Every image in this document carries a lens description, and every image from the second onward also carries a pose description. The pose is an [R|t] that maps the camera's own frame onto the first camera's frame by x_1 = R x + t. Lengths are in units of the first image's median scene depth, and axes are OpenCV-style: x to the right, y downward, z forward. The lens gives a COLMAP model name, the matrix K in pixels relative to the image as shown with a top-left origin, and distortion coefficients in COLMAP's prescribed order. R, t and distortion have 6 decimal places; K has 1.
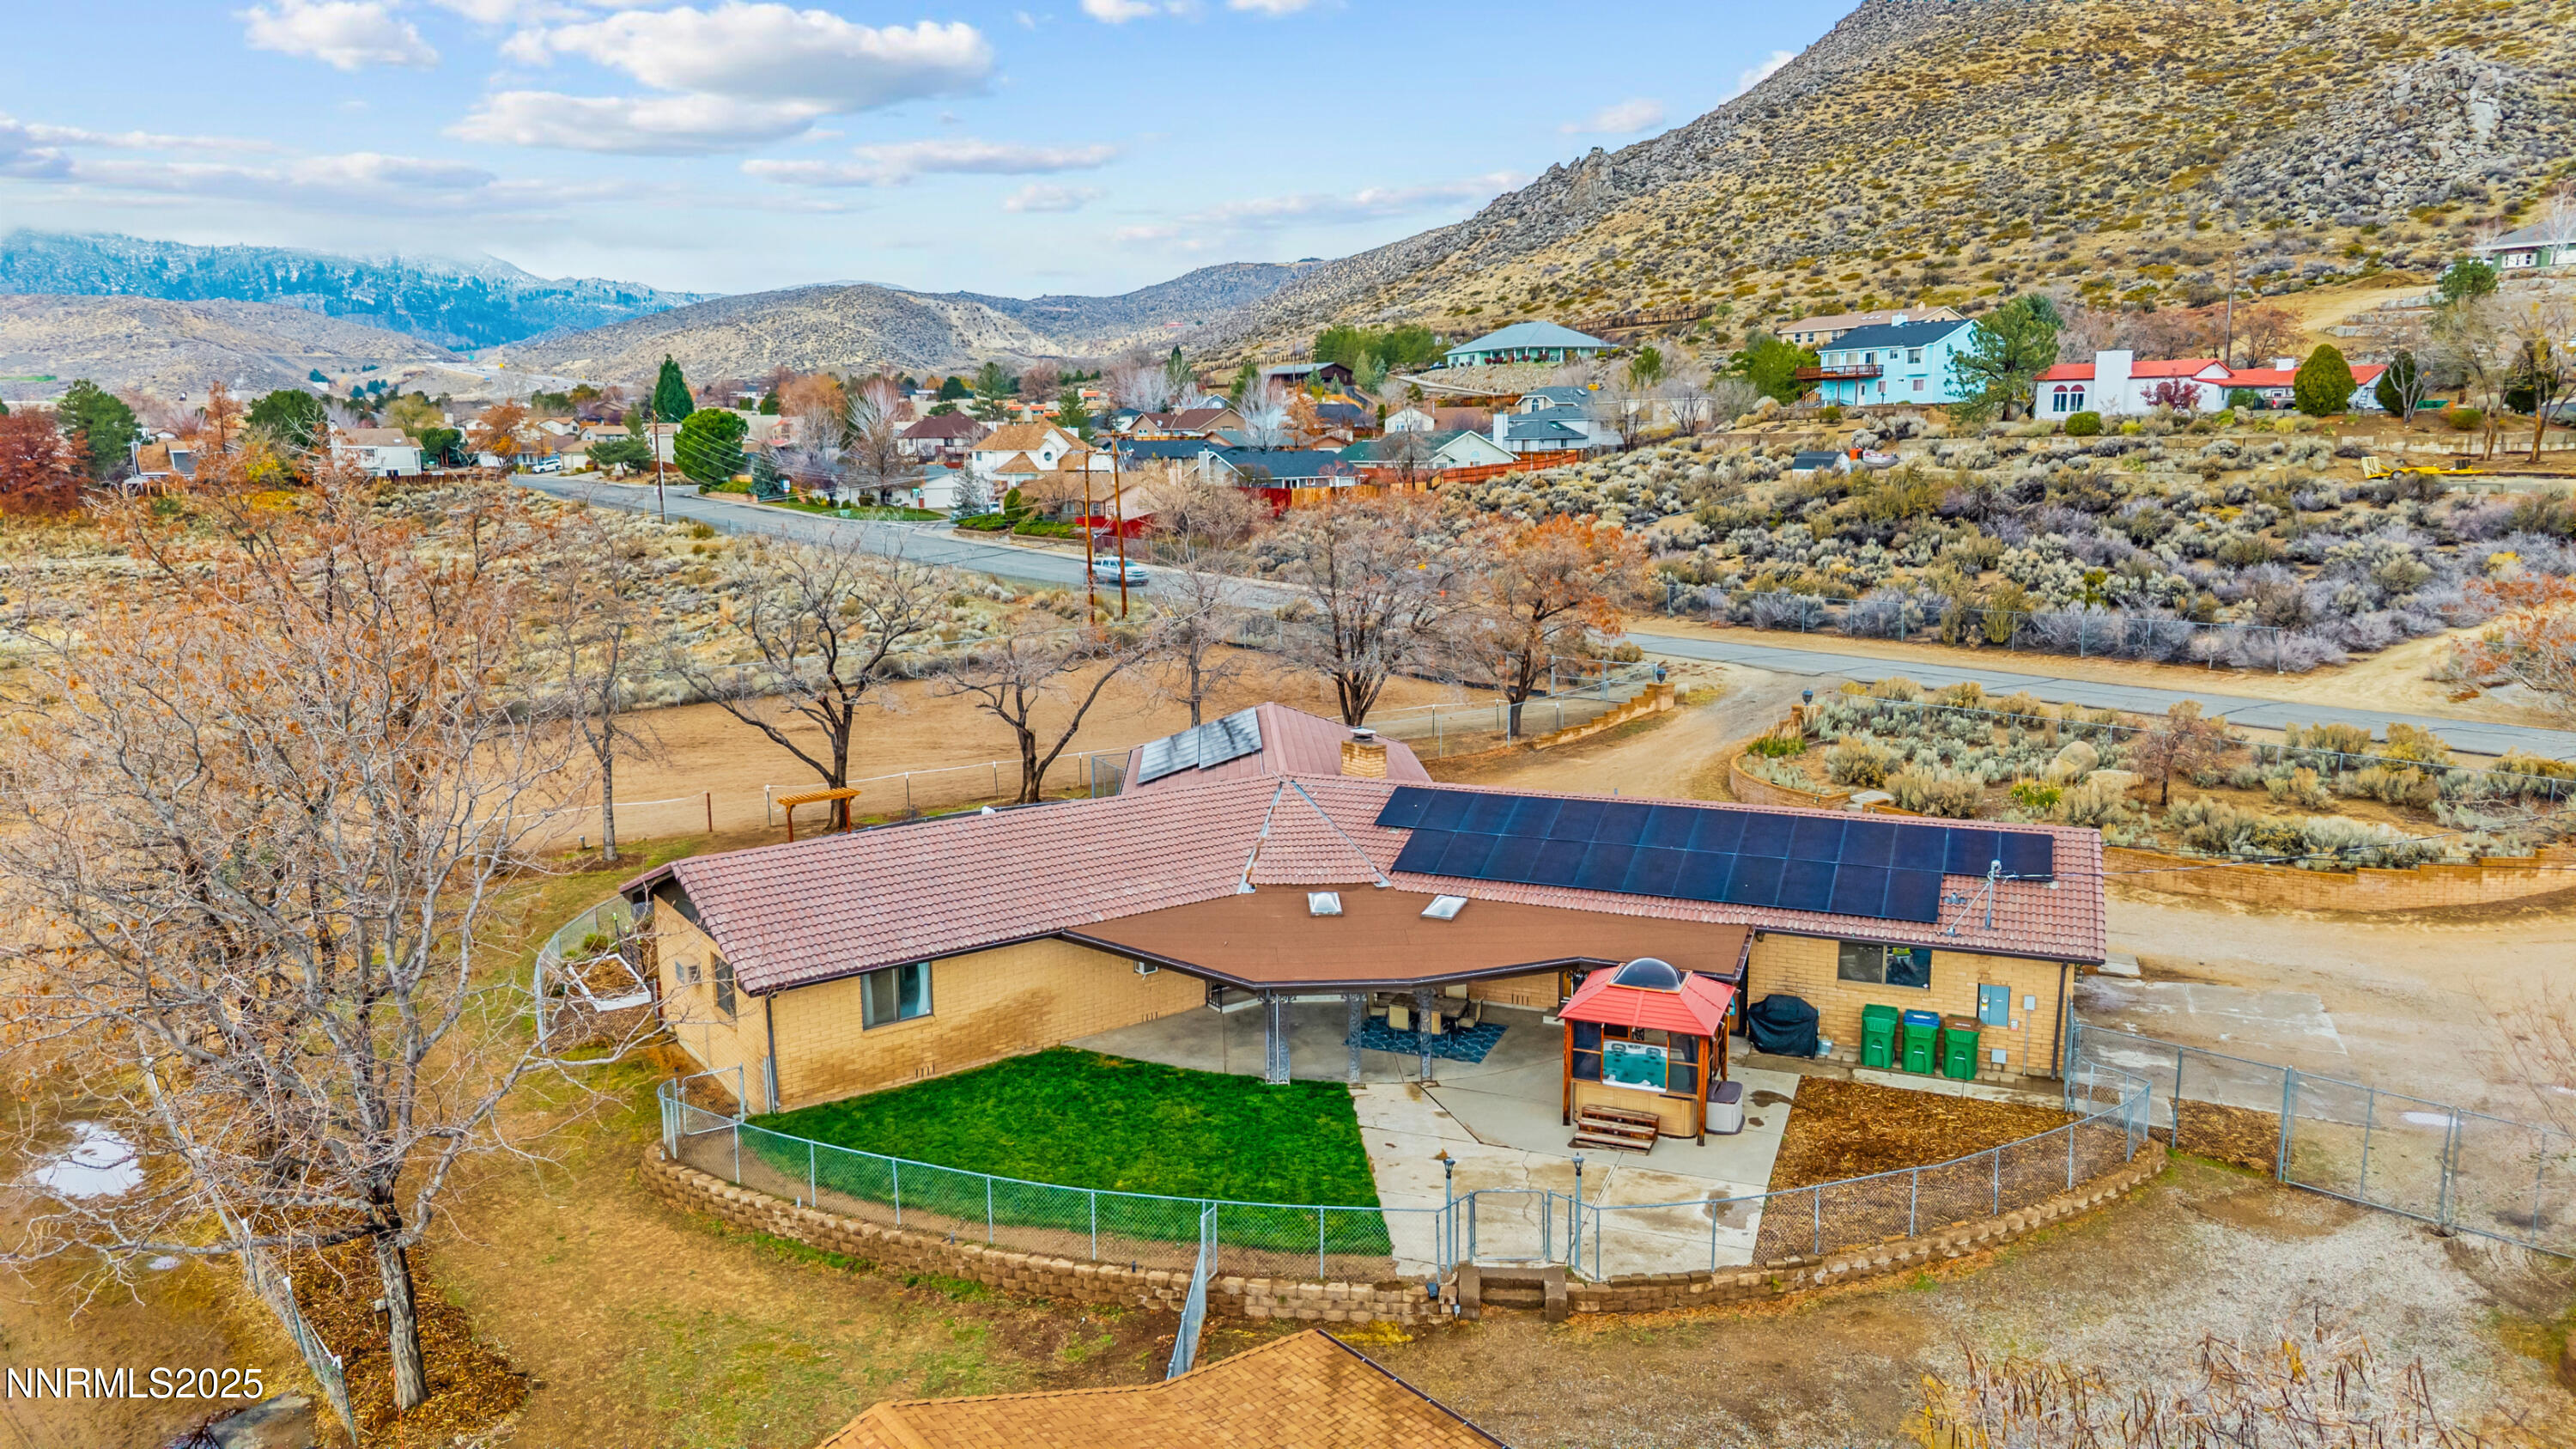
lens RADIAL K [[1741.4, 0, 1280.9], [0, 1741.4, 749.9], [0, 0, 1]] dist [0.003146, -0.002837]
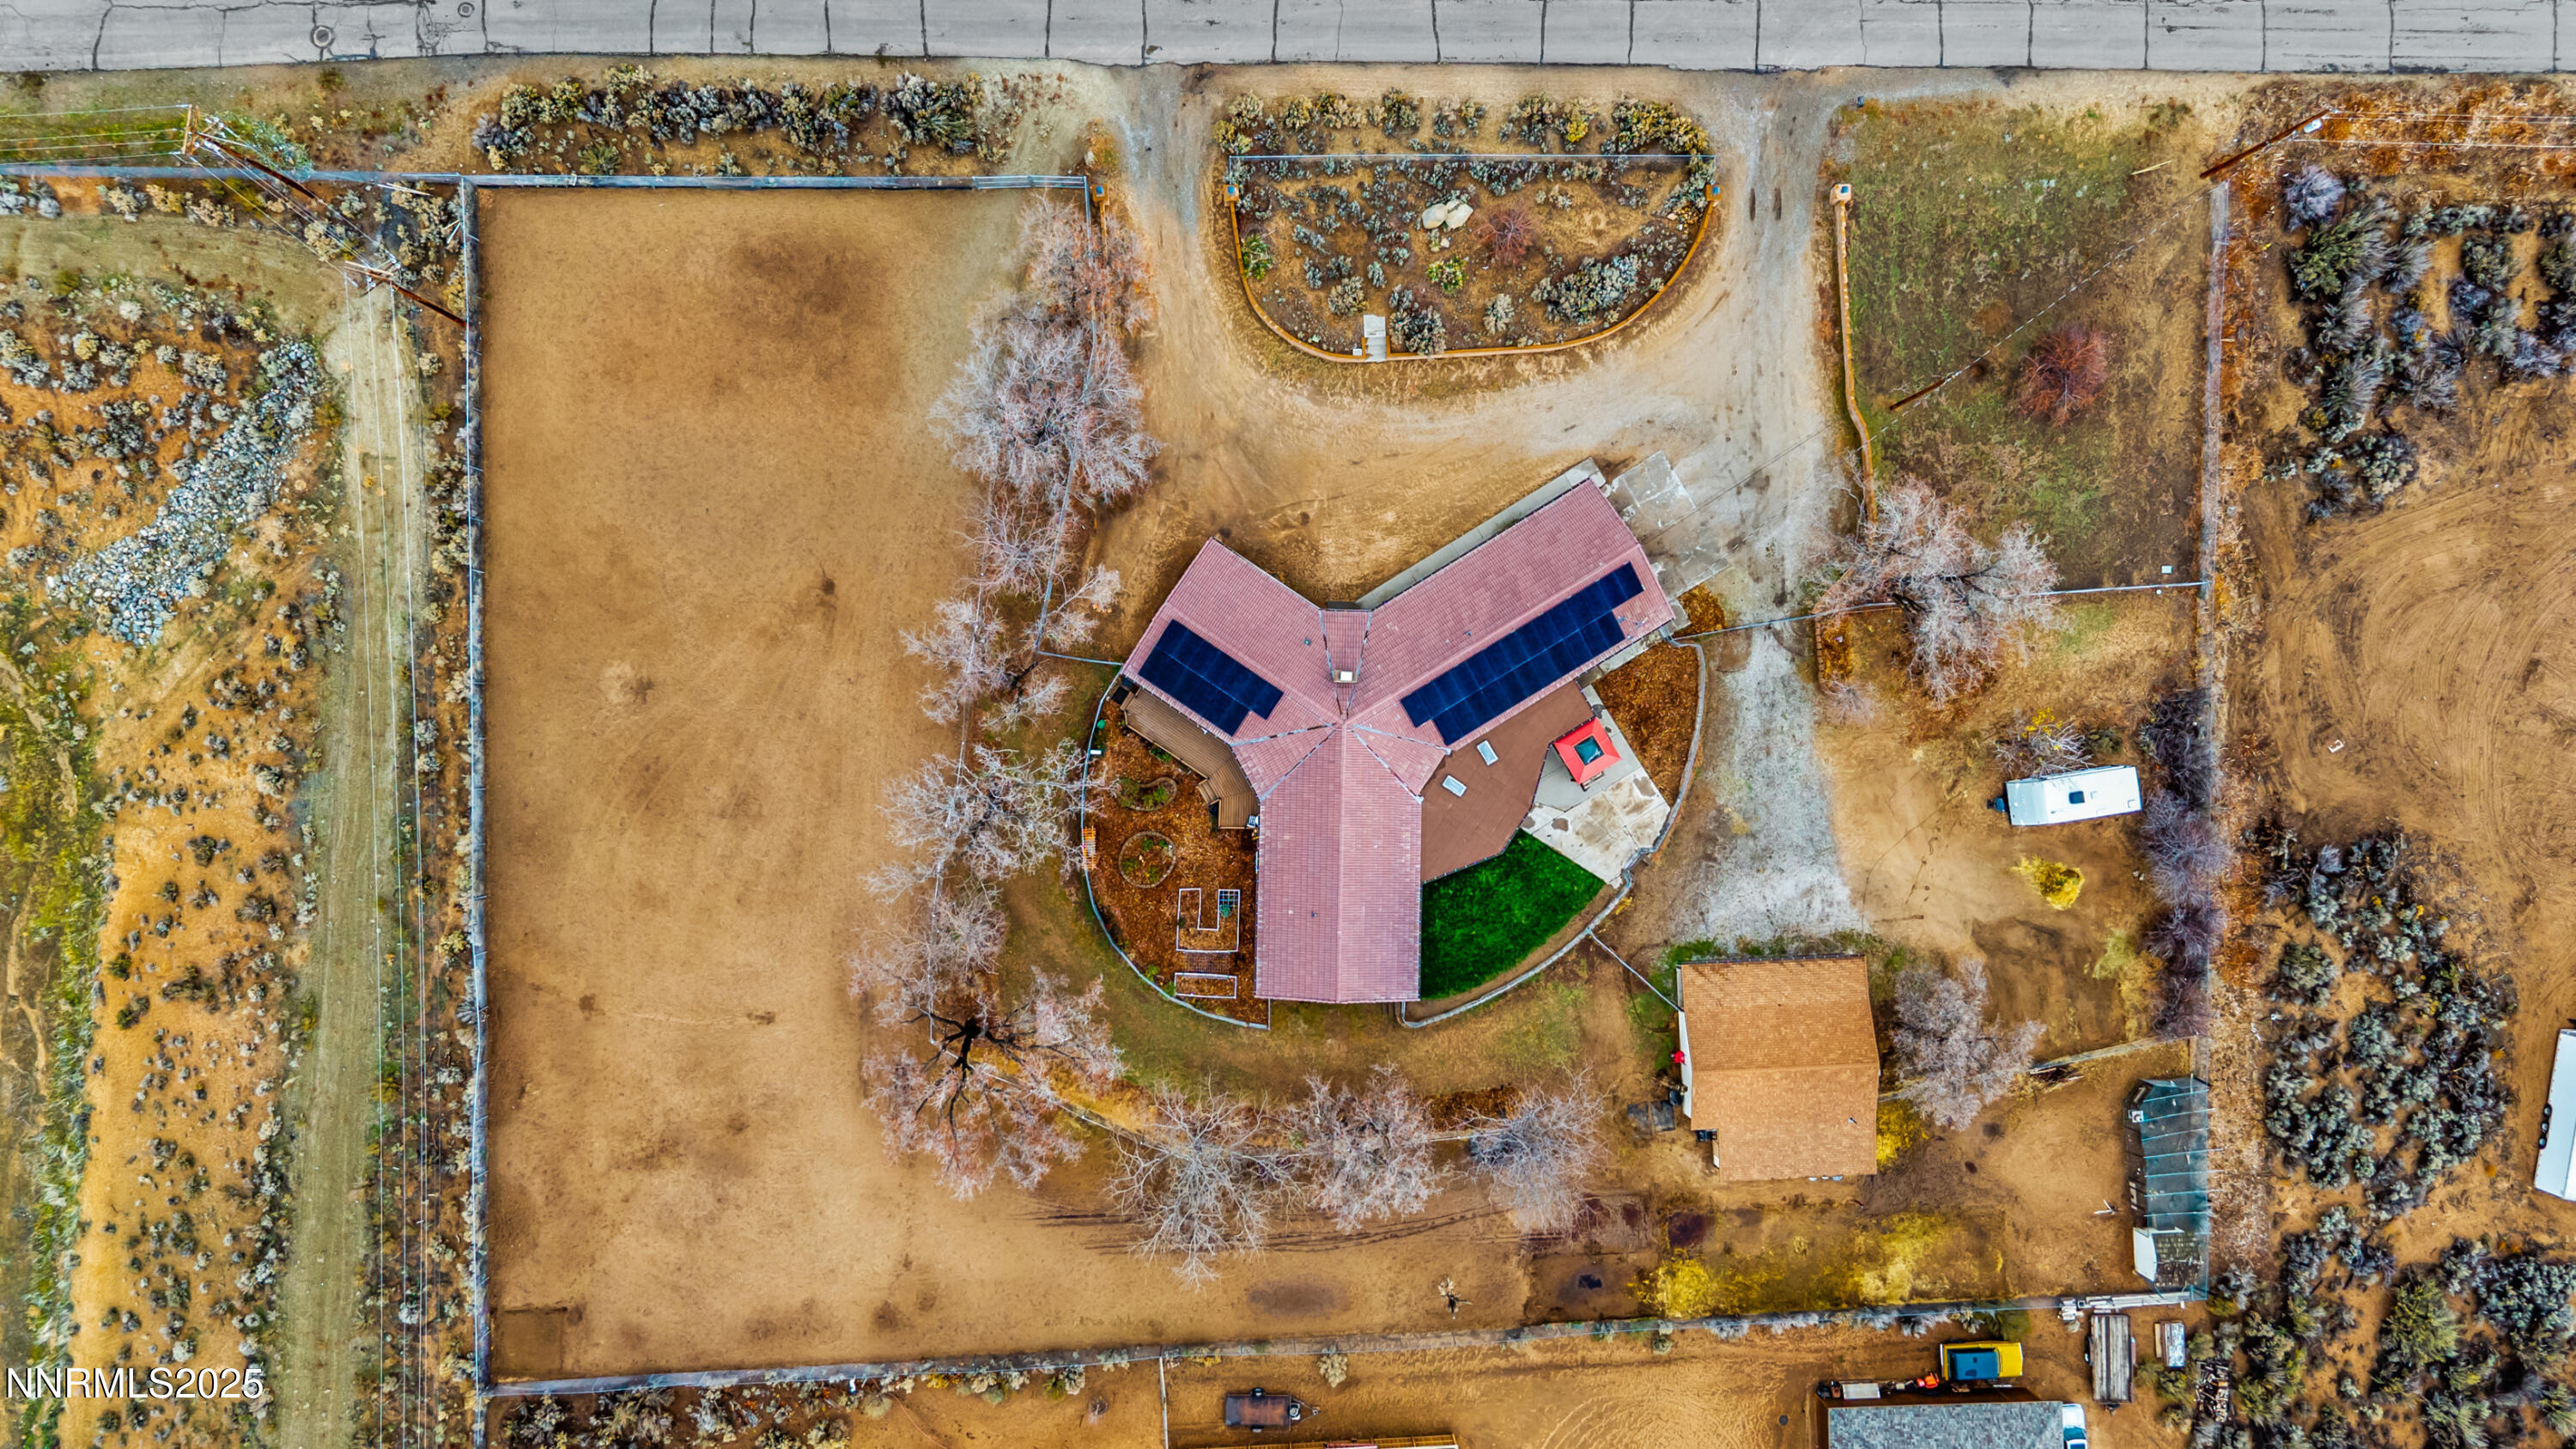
lens RADIAL K [[1767.5, 0, 1292.0], [0, 1767.5, 723.0], [0, 0, 1]] dist [0.011748, -0.006300]
pose [[0.595216, -0.803105, 0.027193, -0.032939], [0.117644, 0.120566, 0.985710, -0.716600], [-0.794907, -0.583511, 0.166243, 0.229345]]
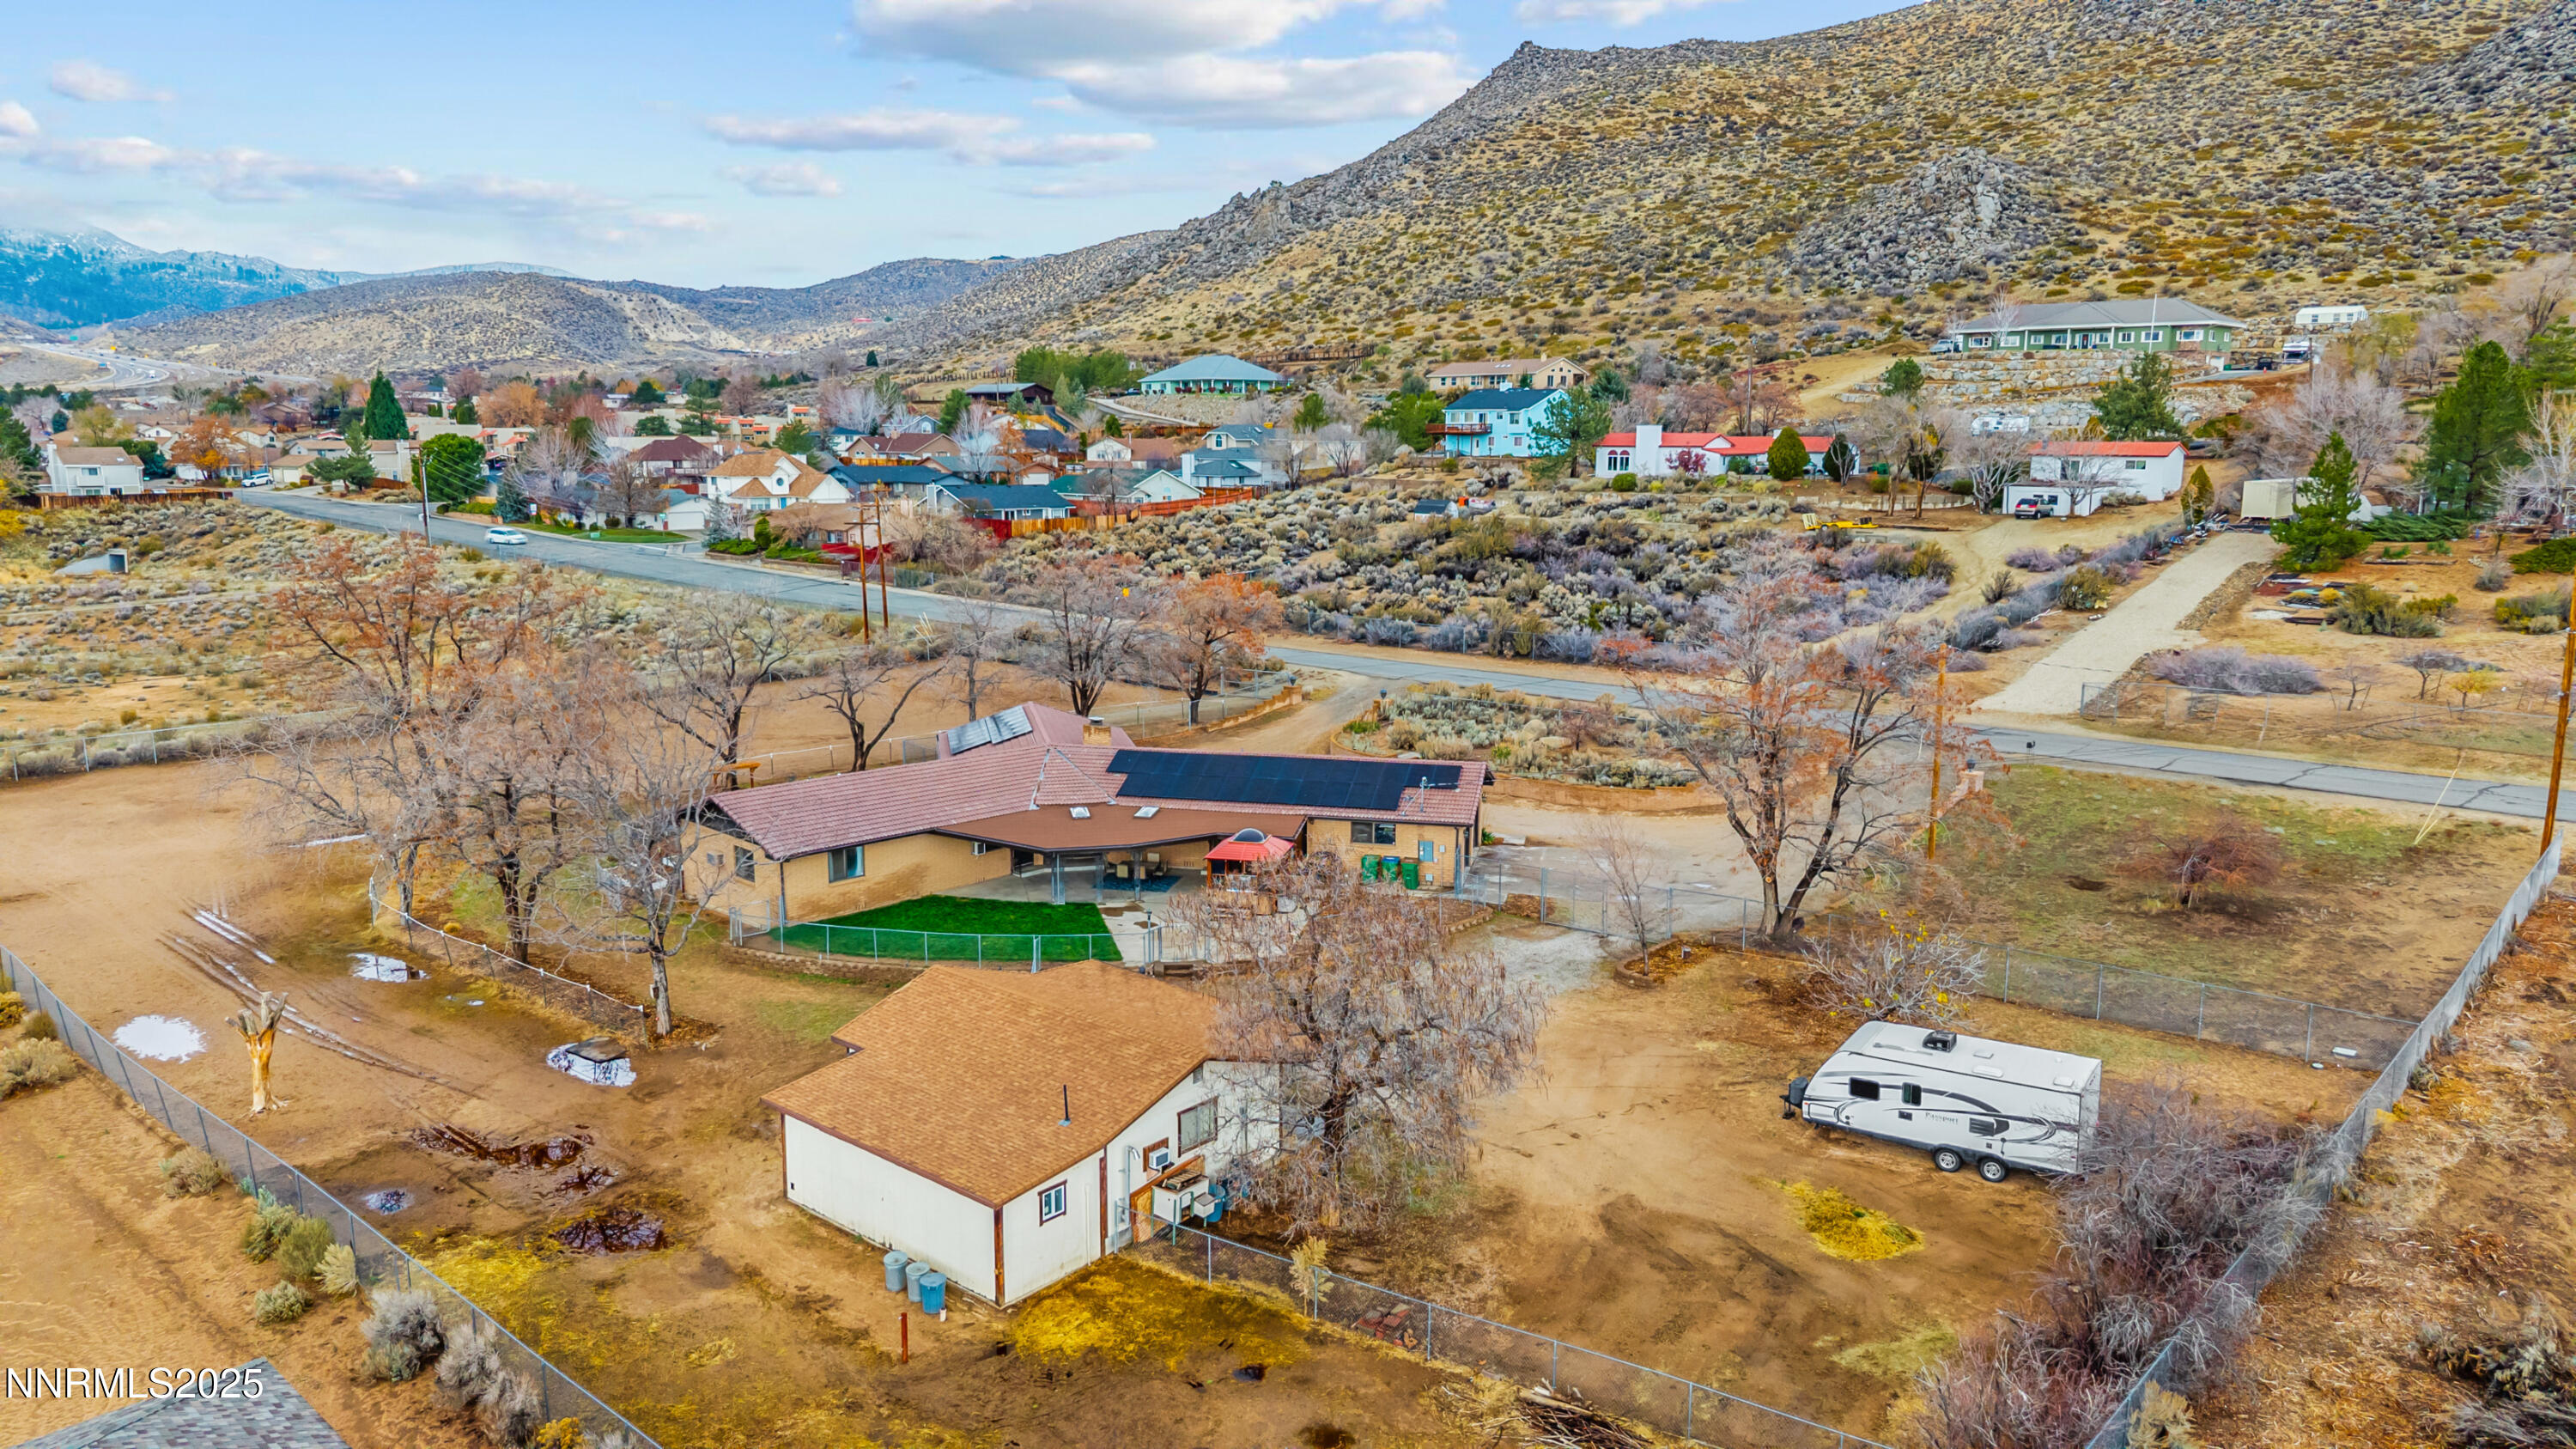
lens RADIAL K [[1744.9, 0, 1297.2], [0, 1744.9, 723.5], [0, 0, 1]] dist [0.052008, -0.066182]
pose [[0.983498, -0.015648, 0.180243, -0.022904], [0.018152, 0.999760, -0.012254, 0.006311], [-0.180008, 0.015324, 0.983546, -0.240694]]
